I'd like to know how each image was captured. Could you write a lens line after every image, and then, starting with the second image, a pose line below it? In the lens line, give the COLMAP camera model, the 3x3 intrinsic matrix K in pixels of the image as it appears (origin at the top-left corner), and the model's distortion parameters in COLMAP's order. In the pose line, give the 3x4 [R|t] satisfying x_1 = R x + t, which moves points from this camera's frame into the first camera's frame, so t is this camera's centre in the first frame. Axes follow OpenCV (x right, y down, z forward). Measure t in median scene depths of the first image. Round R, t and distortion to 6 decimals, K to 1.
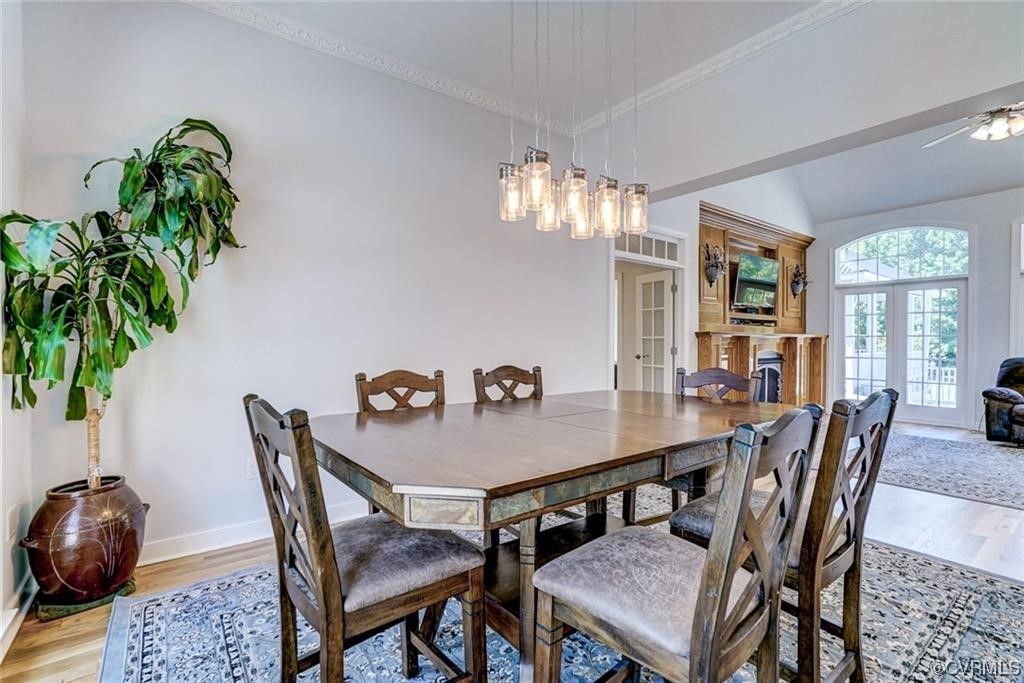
lens RADIAL K [[470.8, 0, 498.6], [0, 470.8, 344.8], [0, 0, 1]] dist [-0.023735, 0.011452]
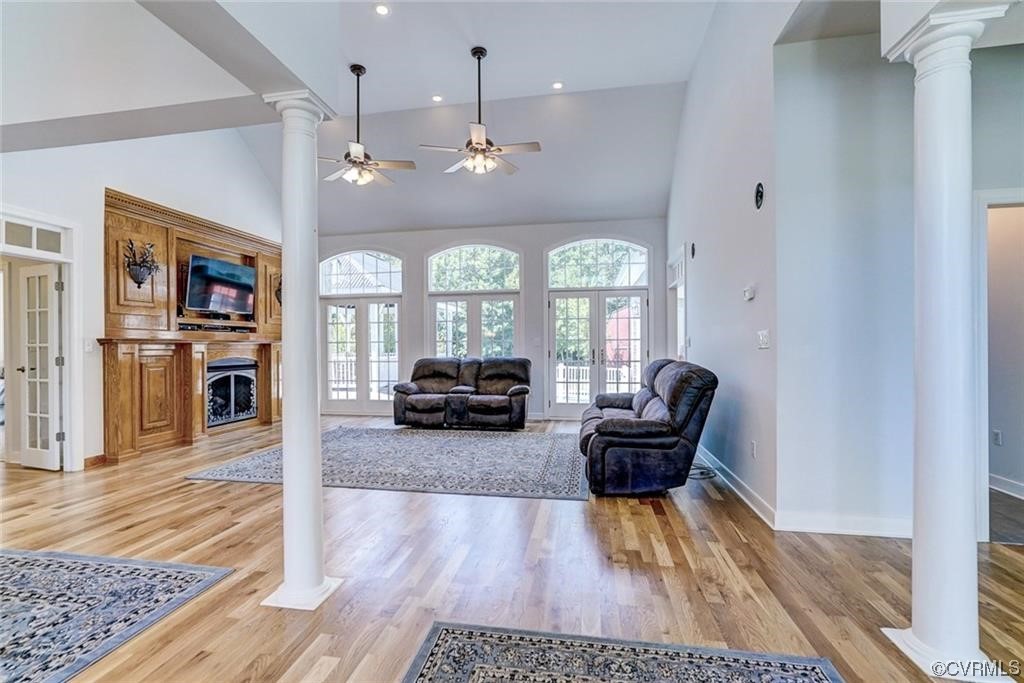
lens RADIAL K [[470.8, 0, 507.7], [0, 470.8, 343.2], [0, 0, 1]] dist [-0.023735, 0.011452]
pose [[0.727371, -0.003833, 0.686234, 0.374494], [0.014645, 0.999843, -0.009938, 0.000735], [-0.686088, 0.017279, 0.727313, -0.135612]]
